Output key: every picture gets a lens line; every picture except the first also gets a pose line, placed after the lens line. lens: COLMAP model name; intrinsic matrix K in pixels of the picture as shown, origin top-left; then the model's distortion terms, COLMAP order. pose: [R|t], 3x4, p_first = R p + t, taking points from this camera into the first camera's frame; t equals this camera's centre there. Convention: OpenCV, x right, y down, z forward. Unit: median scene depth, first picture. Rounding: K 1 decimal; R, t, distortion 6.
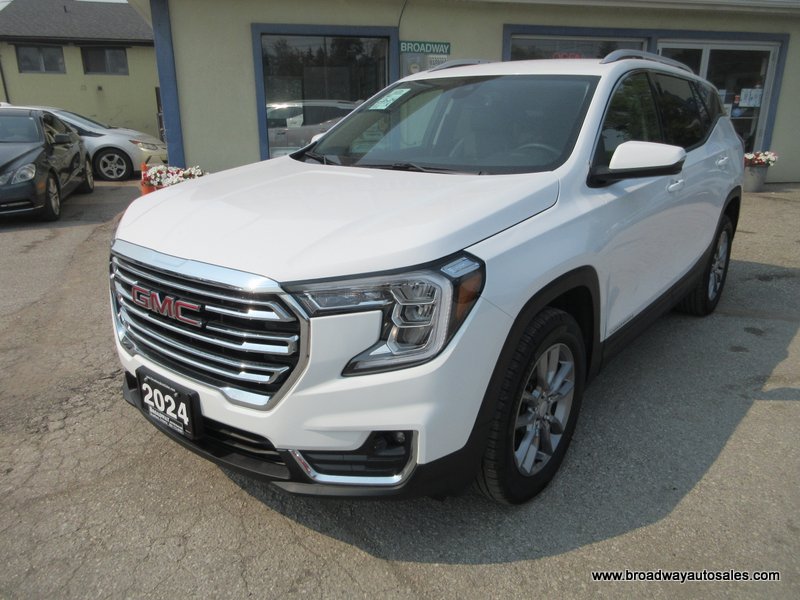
lens RADIAL K [[600.4, 0, 400.0], [0, 600.4, 300.0], [0, 0, 1]] dist [0.011211, -0.003420]
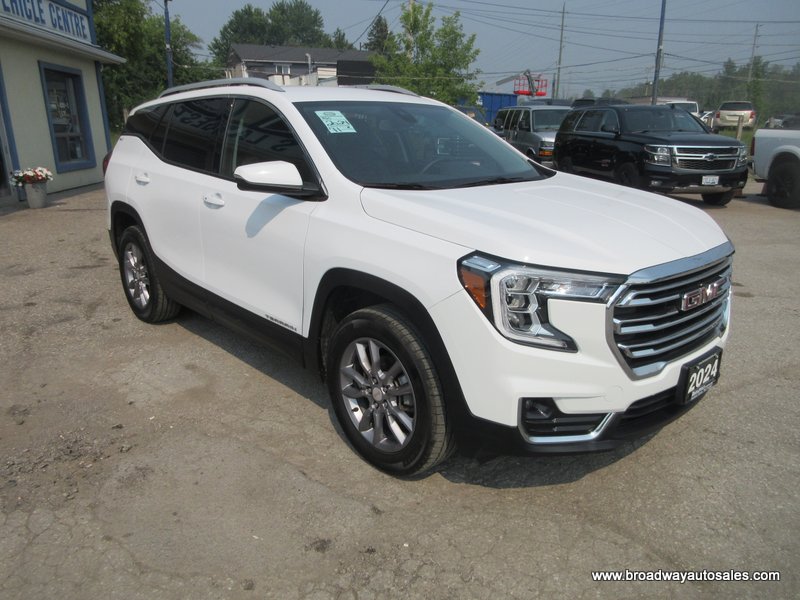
lens RADIAL K [[600.4, 0, 400.0], [0, 600.4, 300.0], [0, 0, 1]] dist [0.011211, -0.003420]
pose [[0.154652, -0.277440, 0.948214, -1.279980], [0.296505, 0.928552, 0.223328, -0.339936], [-0.942426, 0.246612, 0.225865, 1.013765]]
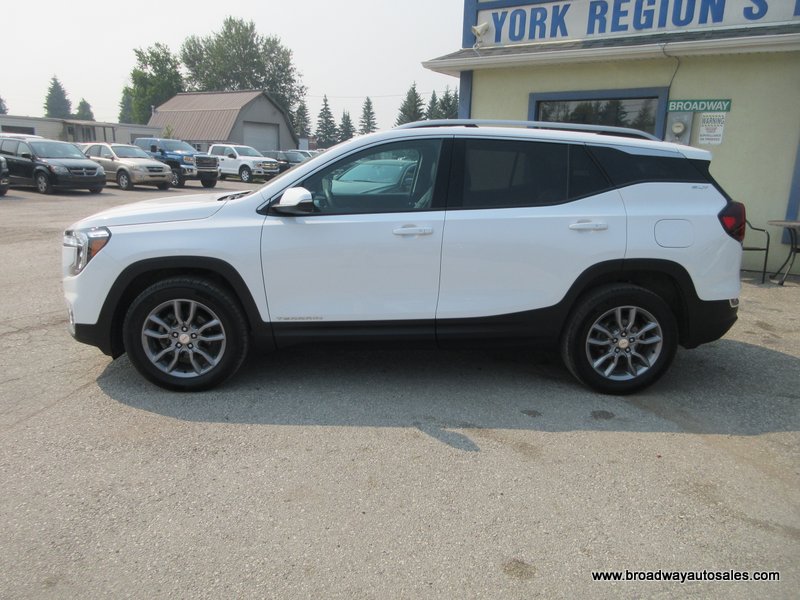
lens RADIAL K [[600.4, 0, 400.0], [0, 600.4, 300.0], [0, 0, 1]] dist [0.011211, -0.003420]
pose [[0.670773, 0.188677, -0.717262, 1.617129], [-0.248504, 0.968373, 0.022334, -0.096442], [0.698791, 0.163262, 0.696446, 0.211790]]
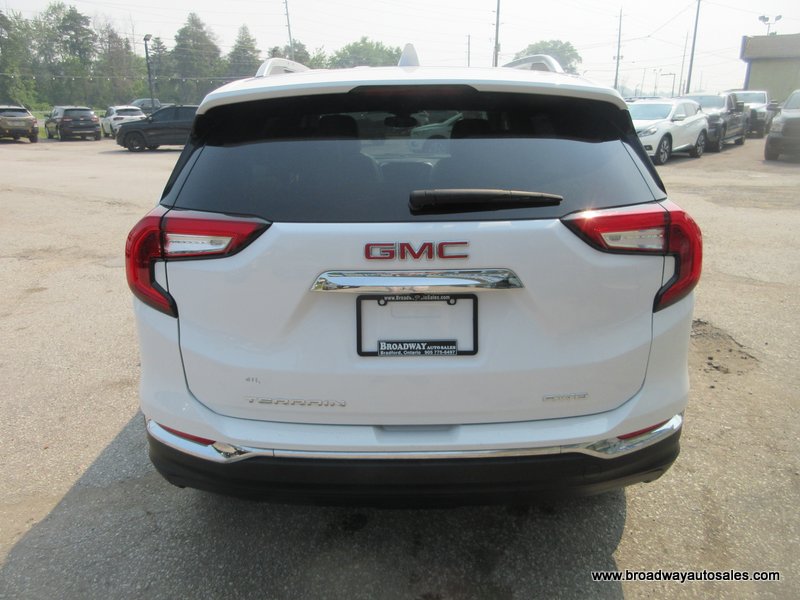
lens RADIAL K [[600.4, 0, 400.0], [0, 600.4, 300.0], [0, 0, 1]] dist [0.011211, -0.003420]
pose [[-0.778039, 0.196104, -0.596823, 1.241738], [-0.179030, 0.841420, 0.509864, -0.836057], [0.602165, 0.503544, -0.619549, 2.508935]]
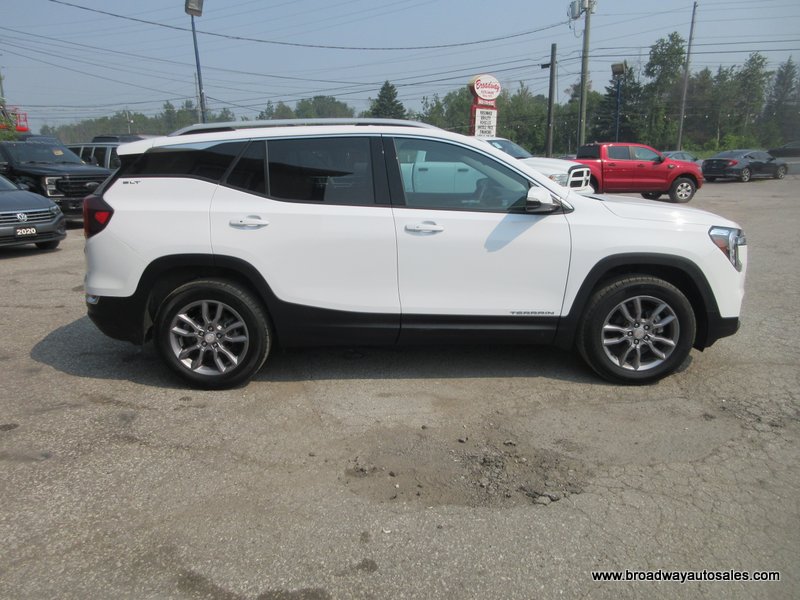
lens RADIAL K [[600.4, 0, 400.0], [0, 600.4, 300.0], [0, 0, 1]] dist [0.011211, -0.003420]
pose [[-0.632603, -0.170666, 0.755438, -1.122498], [0.244151, 0.881735, 0.403650, -0.830233], [-0.734986, 0.439791, -0.516120, 2.550516]]
